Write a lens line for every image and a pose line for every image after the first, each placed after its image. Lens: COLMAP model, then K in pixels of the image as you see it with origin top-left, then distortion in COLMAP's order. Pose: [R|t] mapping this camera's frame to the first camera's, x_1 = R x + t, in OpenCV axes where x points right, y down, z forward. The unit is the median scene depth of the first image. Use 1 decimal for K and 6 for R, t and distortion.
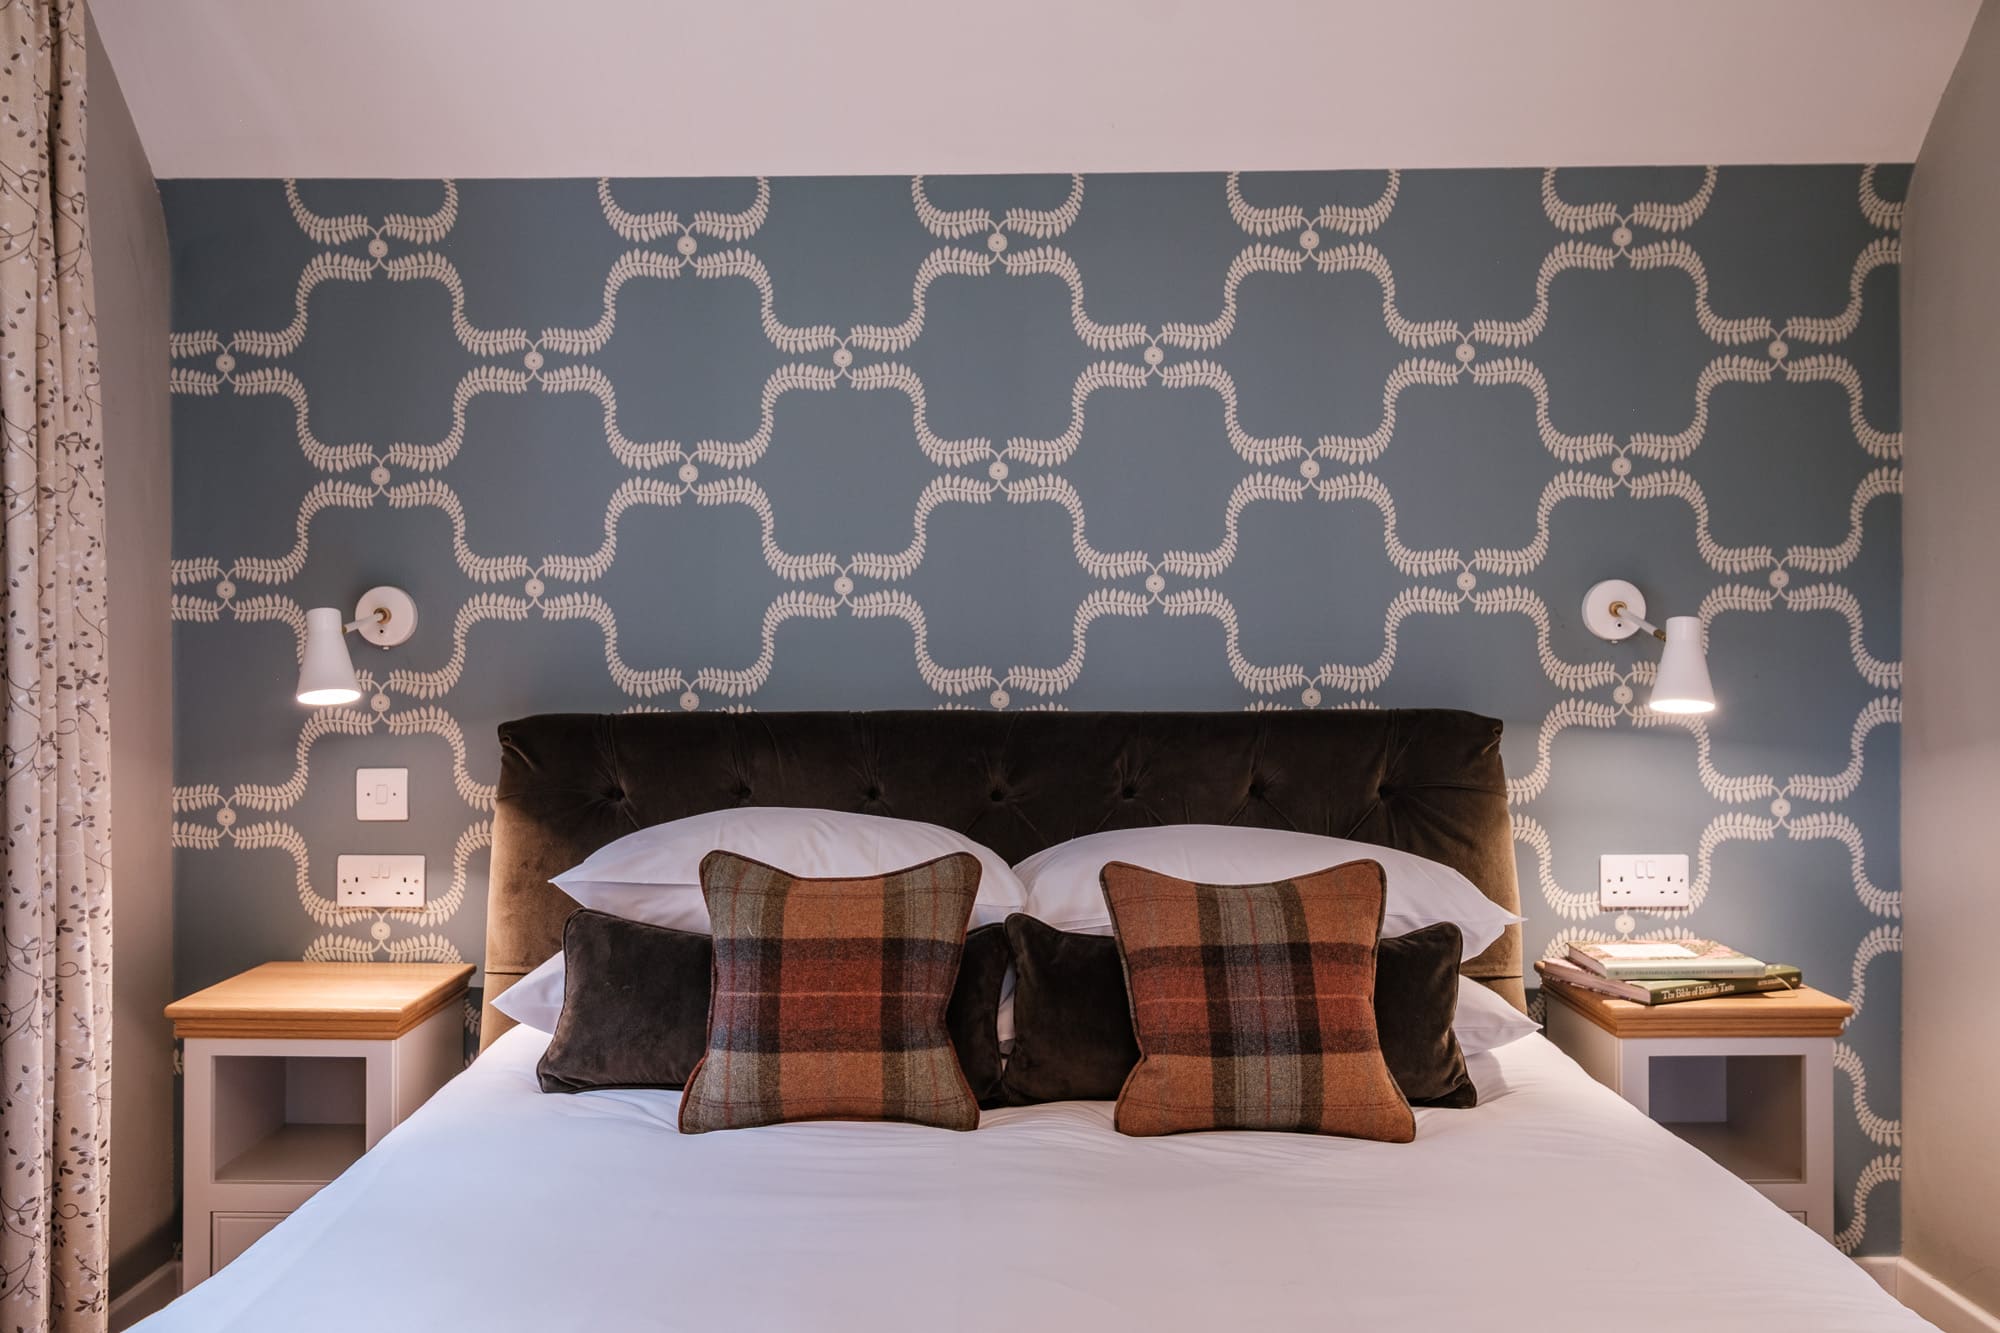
lens RADIAL K [[1743.6, 0, 1000.0], [0, 1743.6, 666.5], [0, 0, 1]] dist [-0.010410, 0.060987]
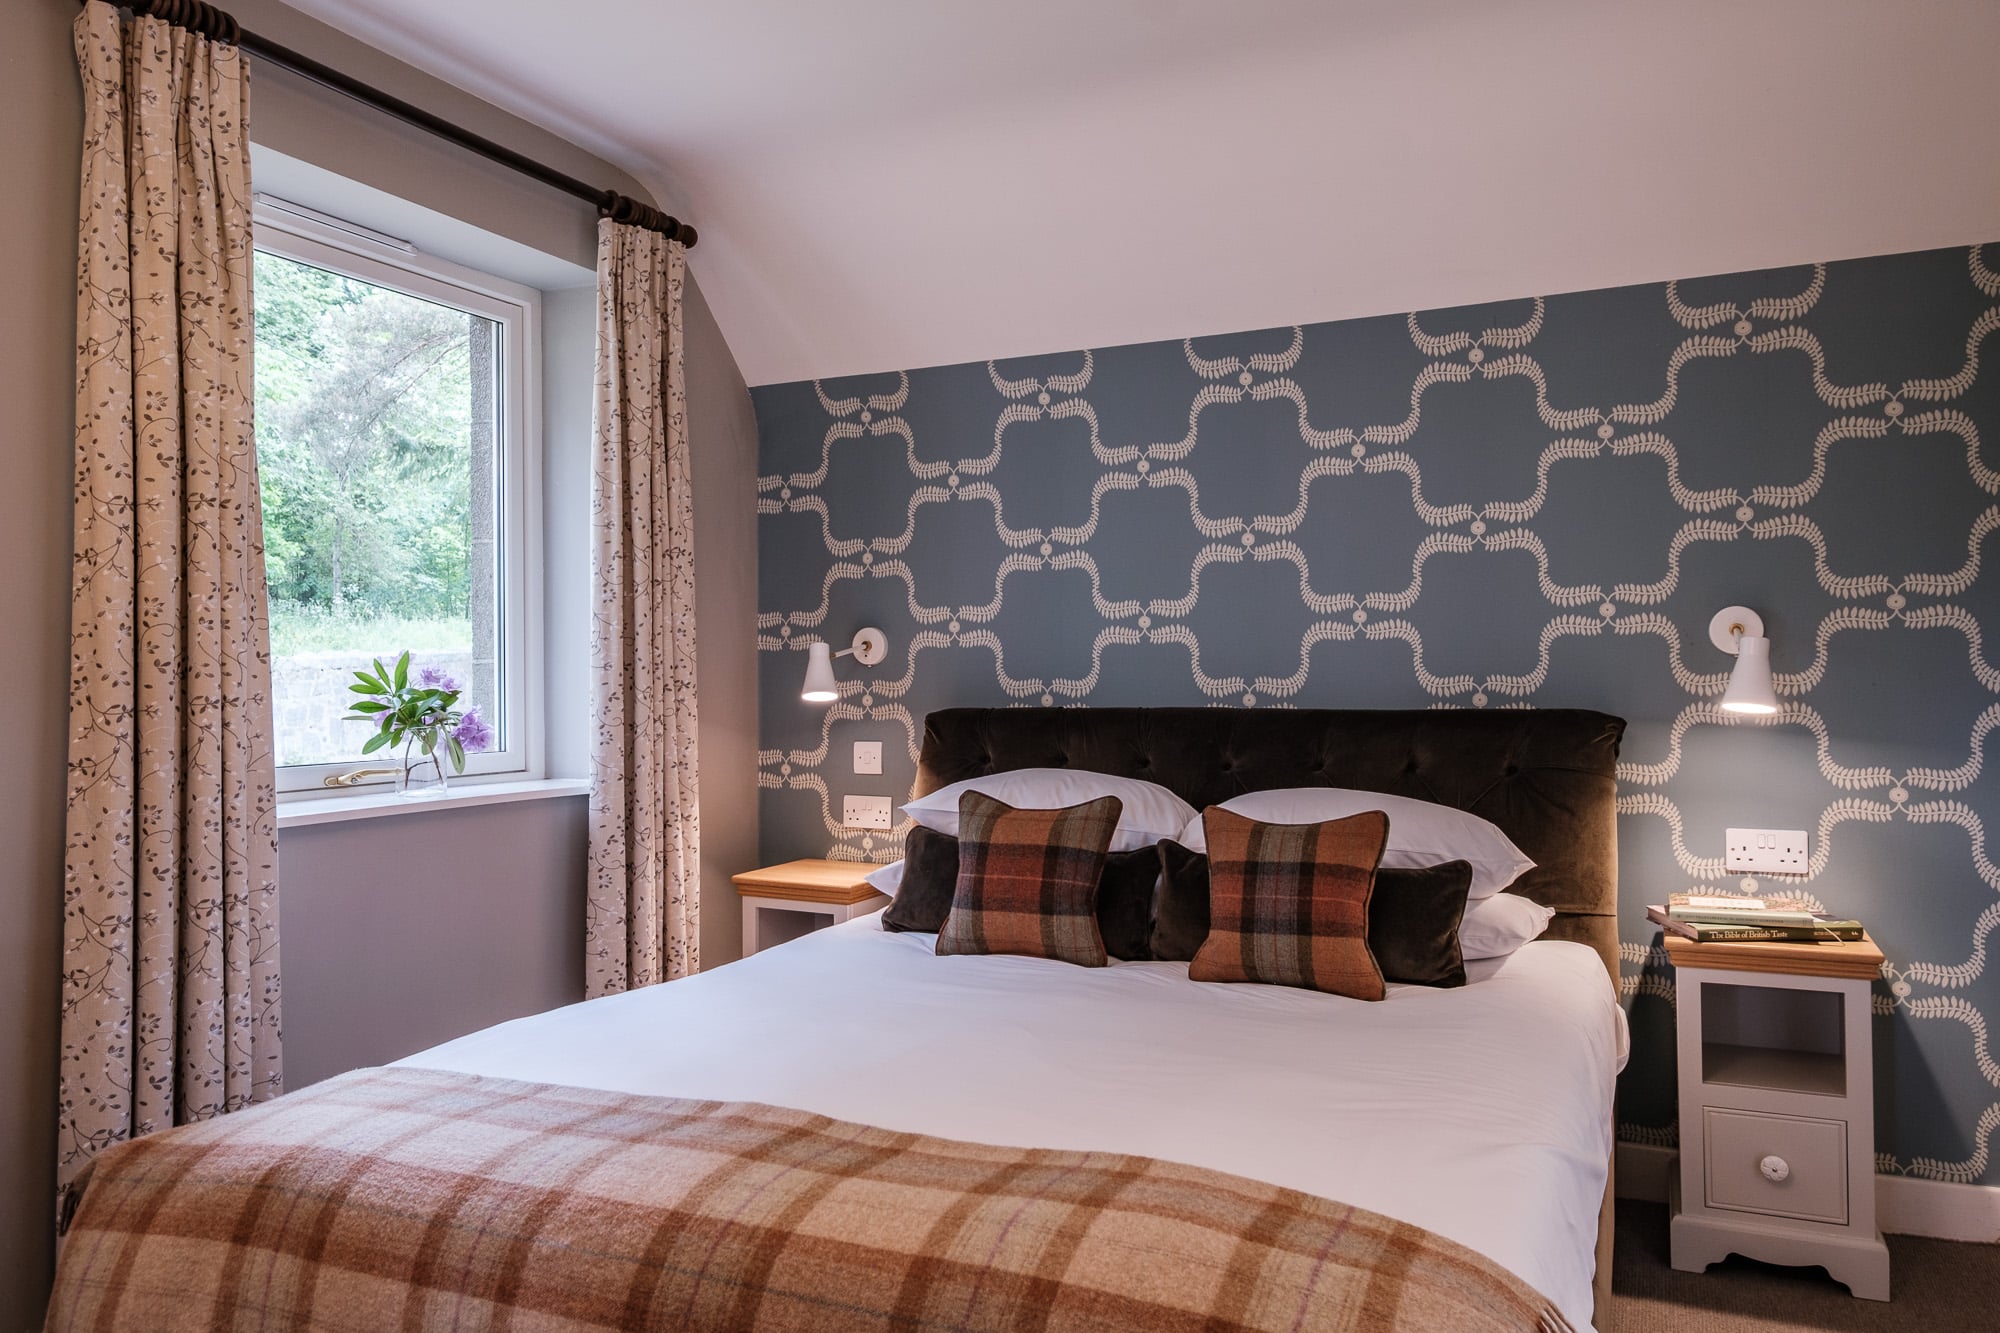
lens RADIAL K [[1520.5, 0, 973.2], [0, 1520.5, 662.0], [0, 0, 1]] dist [-0.004955, 0.052365]
pose [[0.899203, -0.006241, -0.437487, 0.342726], [0.002704, 0.999958, -0.008708, -0.002097], [0.437523, 0.006647, 0.899183, -0.211911]]
